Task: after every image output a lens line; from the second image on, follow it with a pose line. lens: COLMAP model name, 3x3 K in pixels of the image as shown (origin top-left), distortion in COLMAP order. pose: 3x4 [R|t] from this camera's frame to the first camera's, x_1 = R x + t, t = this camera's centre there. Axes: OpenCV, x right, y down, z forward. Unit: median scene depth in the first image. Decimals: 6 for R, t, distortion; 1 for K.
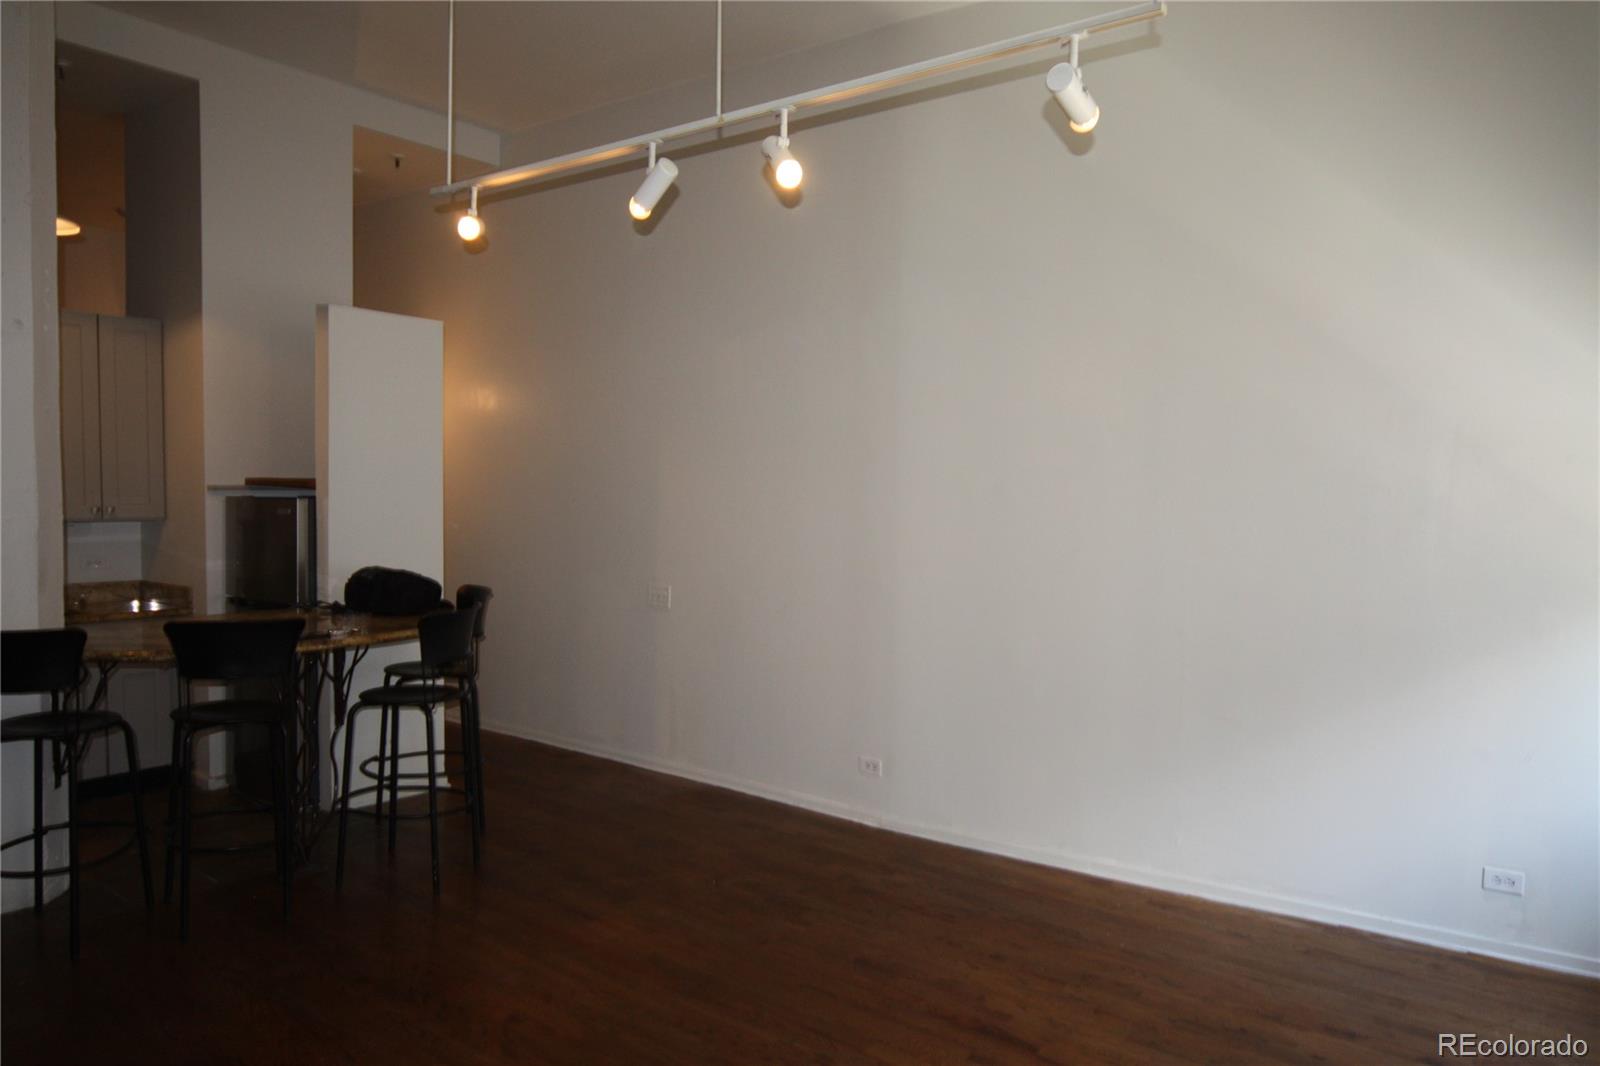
lens RADIAL K [[1064.1, 0, 800.0], [0, 1064.1, 533.0], [0, 0, 1]] dist [-0.024271, 0.009885]
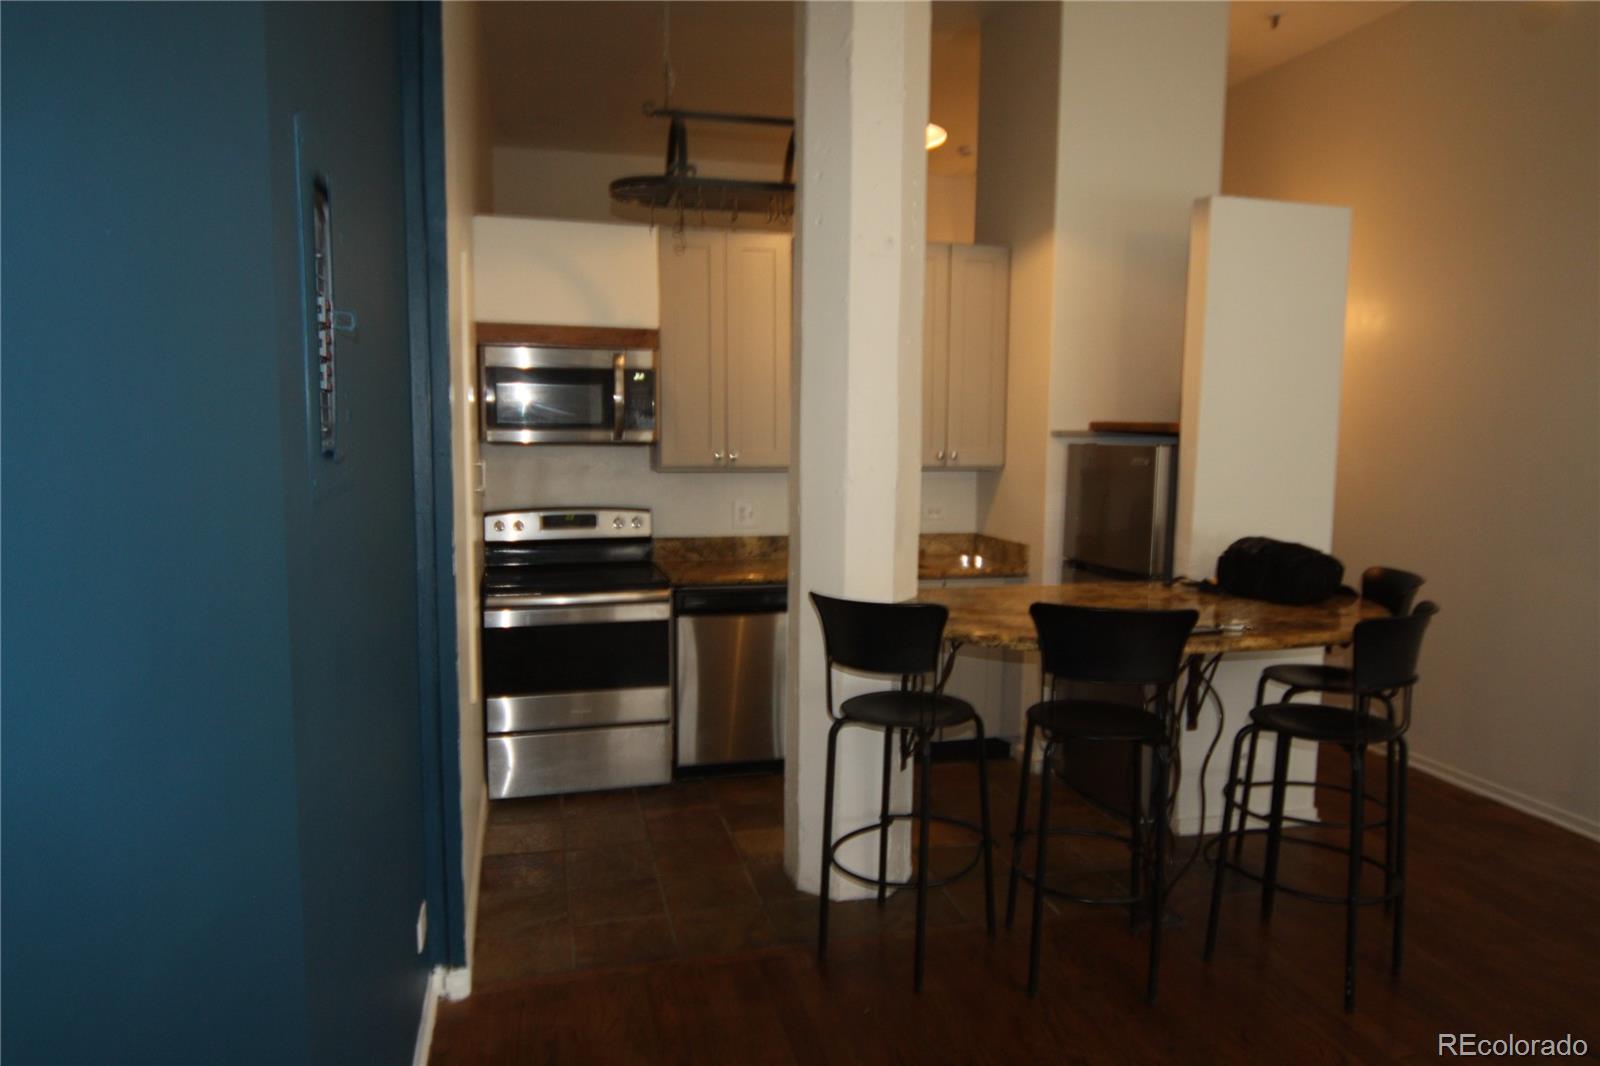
lens RADIAL K [[1064.1, 0, 800.0], [0, 1064.1, 533.0], [0, 0, 1]] dist [-0.024271, 0.009885]
pose [[0.765320, 0.053056, -0.641459, -0.164569], [-0.025401, 0.998310, 0.052265, -0.001657], [0.643148, -0.023706, 0.765375, 0.208750]]
